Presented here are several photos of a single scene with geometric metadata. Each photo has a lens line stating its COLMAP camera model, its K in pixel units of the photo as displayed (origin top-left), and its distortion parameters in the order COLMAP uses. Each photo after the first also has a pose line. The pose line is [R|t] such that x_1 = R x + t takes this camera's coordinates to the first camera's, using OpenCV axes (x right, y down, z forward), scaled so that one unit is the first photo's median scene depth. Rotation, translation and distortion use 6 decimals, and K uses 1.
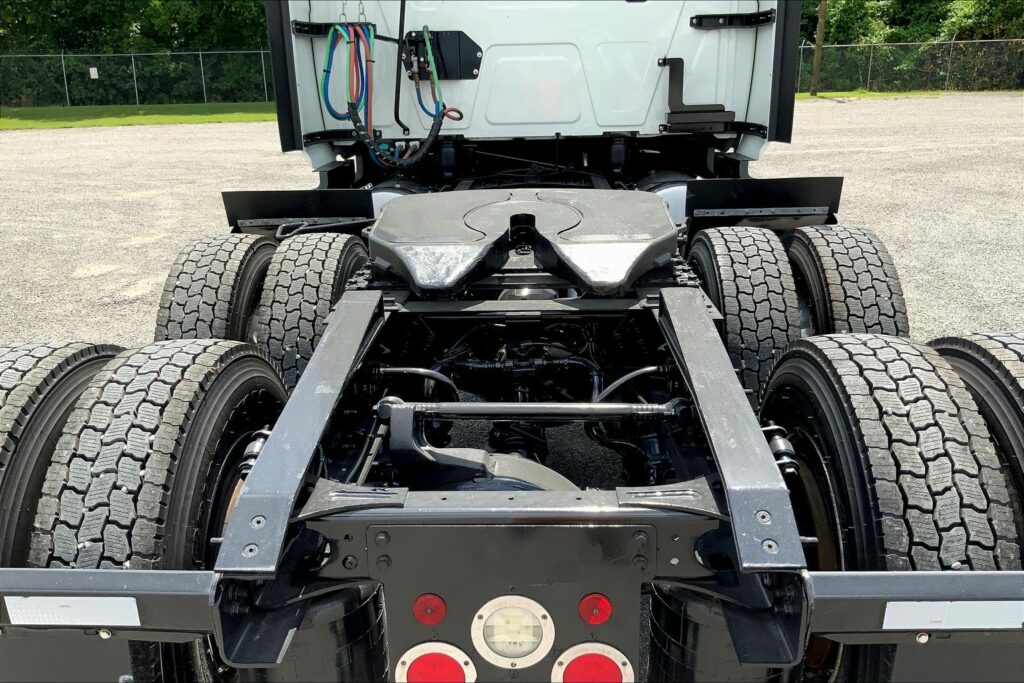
lens RADIAL K [[861.7, 0, 506.1], [0, 861.7, 349.2], [0, 0, 1]] dist [0.067848, -0.133415]
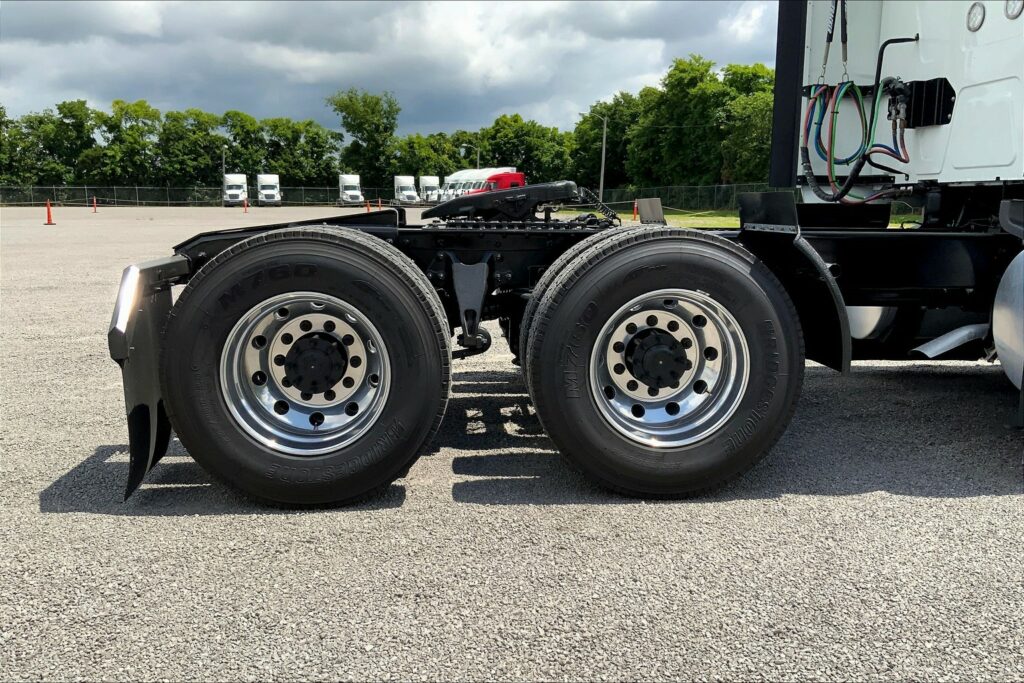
lens RADIAL K [[861.7, 0, 481.7], [0, 861.7, 337.0], [0, 0, 1]] dist [0.067848, -0.133415]
pose [[0.101799, 0.172623, -0.979713, 0.889848], [-0.306523, 0.942357, 0.134191, -0.052434], [0.946404, 0.286644, 0.148844, 0.412125]]
